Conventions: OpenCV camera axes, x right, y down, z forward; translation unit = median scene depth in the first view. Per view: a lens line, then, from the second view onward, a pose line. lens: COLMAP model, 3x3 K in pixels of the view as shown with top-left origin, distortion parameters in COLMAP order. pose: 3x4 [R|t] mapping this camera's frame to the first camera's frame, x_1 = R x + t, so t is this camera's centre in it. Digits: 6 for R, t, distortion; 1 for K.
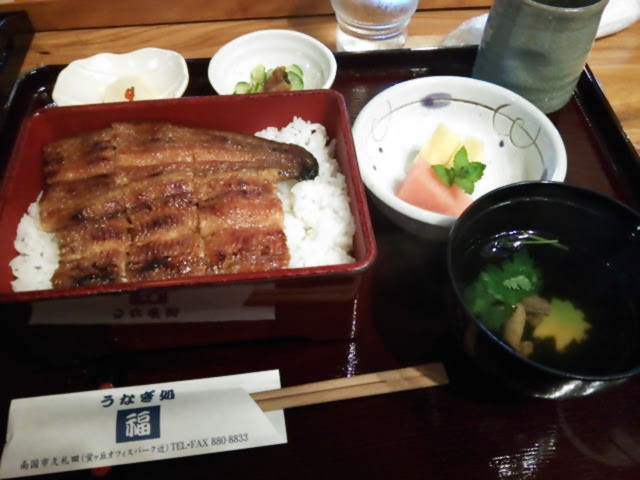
lens RADIAL K [[560.8, 0, 320.0], [0, 560.8, 240.0], [0, 0, 1]] dist [0.069957, -0.257472]
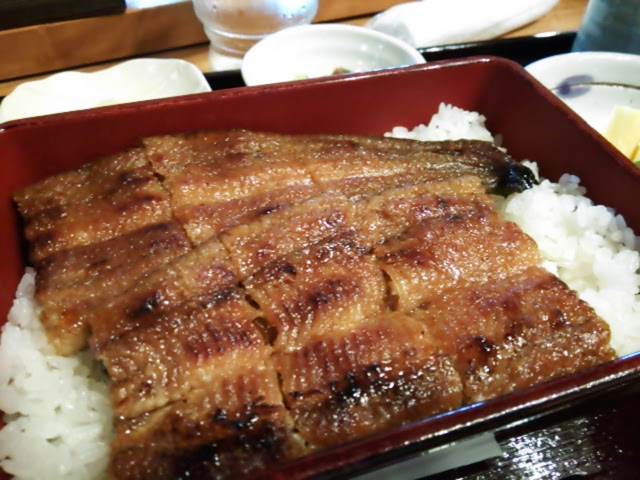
lens RADIAL K [[560.8, 0, 320.0], [0, 560.8, 240.0], [0, 0, 1]] dist [0.069957, -0.257472]
pose [[0.975991, -0.127766, 0.176404, -0.347618], [0.151481, 0.980108, -0.128226, -0.016449], [-0.156512, 0.151869, 0.975930, 0.507193]]
